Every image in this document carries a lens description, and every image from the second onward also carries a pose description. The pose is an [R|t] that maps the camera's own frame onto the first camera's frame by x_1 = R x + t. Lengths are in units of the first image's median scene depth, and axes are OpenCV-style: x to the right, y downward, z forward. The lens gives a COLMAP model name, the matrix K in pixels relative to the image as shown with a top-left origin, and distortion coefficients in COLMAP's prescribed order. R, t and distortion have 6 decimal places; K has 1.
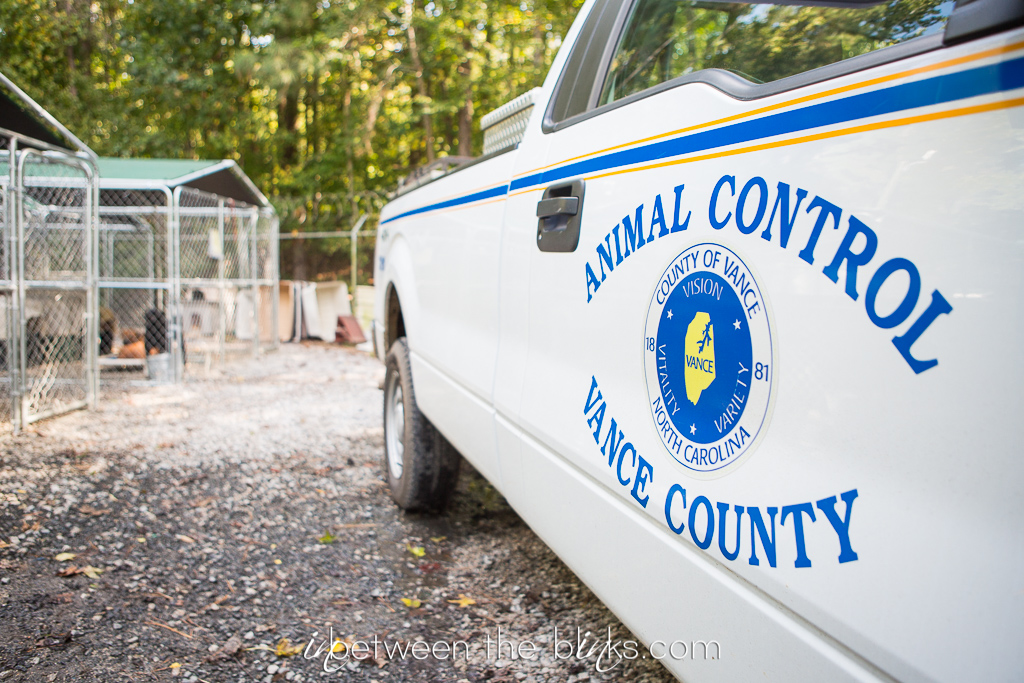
lens RADIAL K [[755.6, 0, 512.0], [0, 755.6, 341.5], [0, 0, 1]] dist [-0.044523, 0.004980]
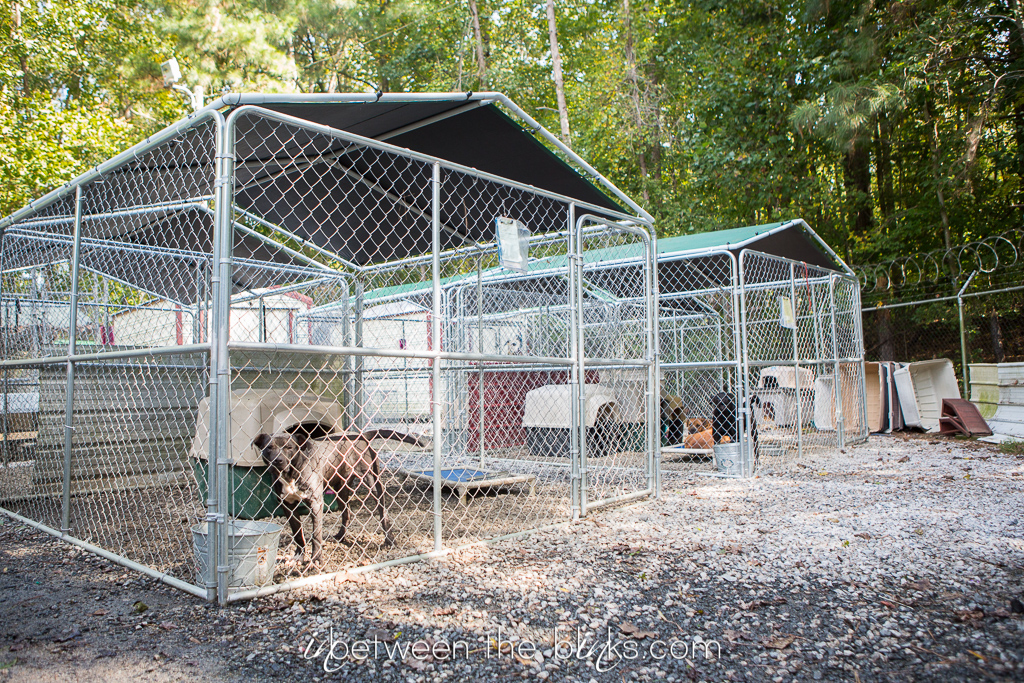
lens RADIAL K [[755.6, 0, 512.0], [0, 755.6, 341.5], [0, 0, 1]] dist [-0.044523, 0.004980]
pose [[0.746564, -0.078171, -0.660706, -0.106464], [-0.015218, 0.990807, -0.134423, 0.033831], [0.665140, 0.110409, 0.738511, 0.259640]]
